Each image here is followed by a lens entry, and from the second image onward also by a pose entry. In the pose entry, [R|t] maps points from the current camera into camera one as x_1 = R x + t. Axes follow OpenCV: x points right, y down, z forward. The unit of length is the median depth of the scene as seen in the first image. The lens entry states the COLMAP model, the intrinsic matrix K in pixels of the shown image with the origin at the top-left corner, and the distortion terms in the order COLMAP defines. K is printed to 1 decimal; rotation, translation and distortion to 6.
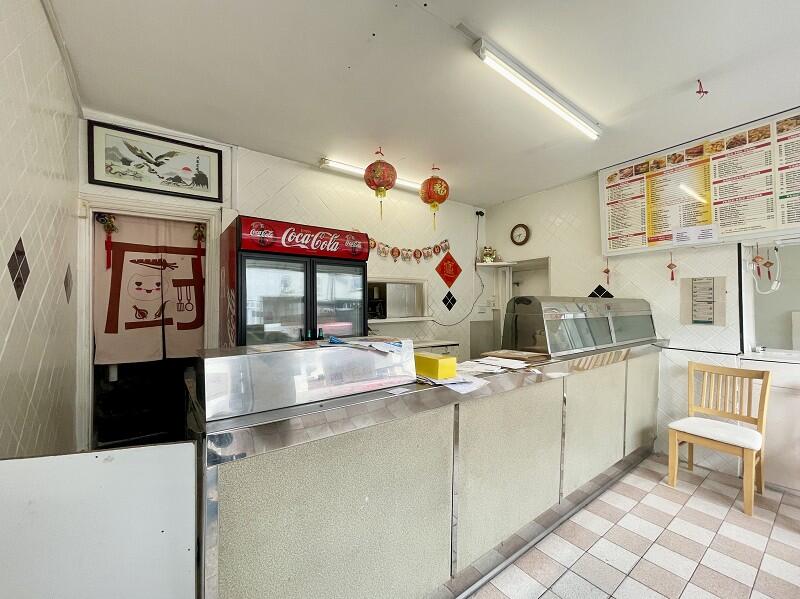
lens RADIAL K [[326.9, 0, 397.2], [0, 326.9, 301.6], [0, 0, 1]] dist [0.000425, -0.000078]
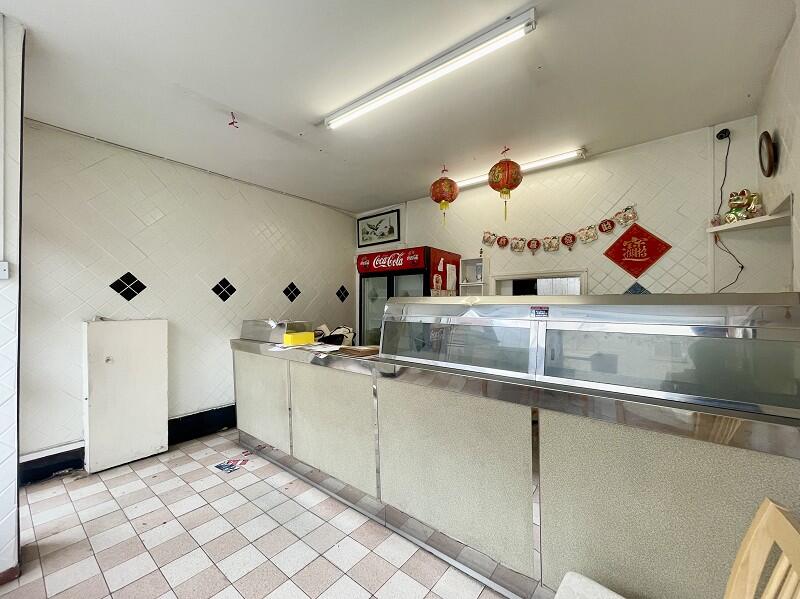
lens RADIAL K [[326.9, 0, 398.3], [0, 326.9, 301.8], [0, 0, 1]] dist [0.000425, -0.000078]
pose [[0.269282, -0.000543, -0.963061, 1.052328], [0.013319, 0.999906, 0.003160, -0.002884], [0.962969, -0.013678, 0.269264, 0.559482]]
